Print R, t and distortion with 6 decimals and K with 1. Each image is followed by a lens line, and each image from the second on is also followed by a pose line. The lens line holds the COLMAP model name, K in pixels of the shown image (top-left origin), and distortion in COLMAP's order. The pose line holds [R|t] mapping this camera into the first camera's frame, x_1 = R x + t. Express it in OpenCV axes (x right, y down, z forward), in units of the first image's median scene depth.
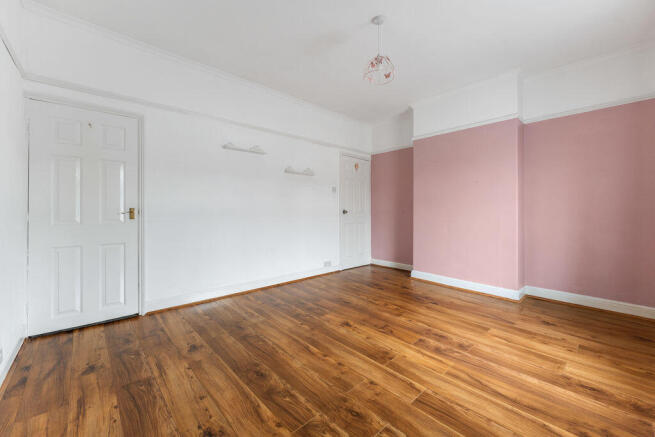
lens RADIAL K [[267.0, 0, 329.4], [0, 267.0, 213.8], [0, 0, 1]] dist [-0.001324, -0.000112]
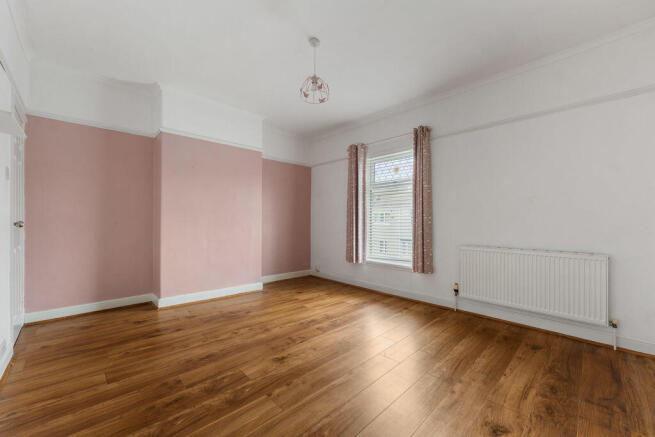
lens RADIAL K [[267.0, 0, 329.4], [0, 267.0, 220.3], [0, 0, 1]] dist [-0.001324, -0.000112]
pose [[-0.039746, 0.001292, 0.999209, -0.742576], [0.007447, 0.999972, -0.000997, -0.015724], [-0.999182, 0.007402, -0.039754, 0.843051]]
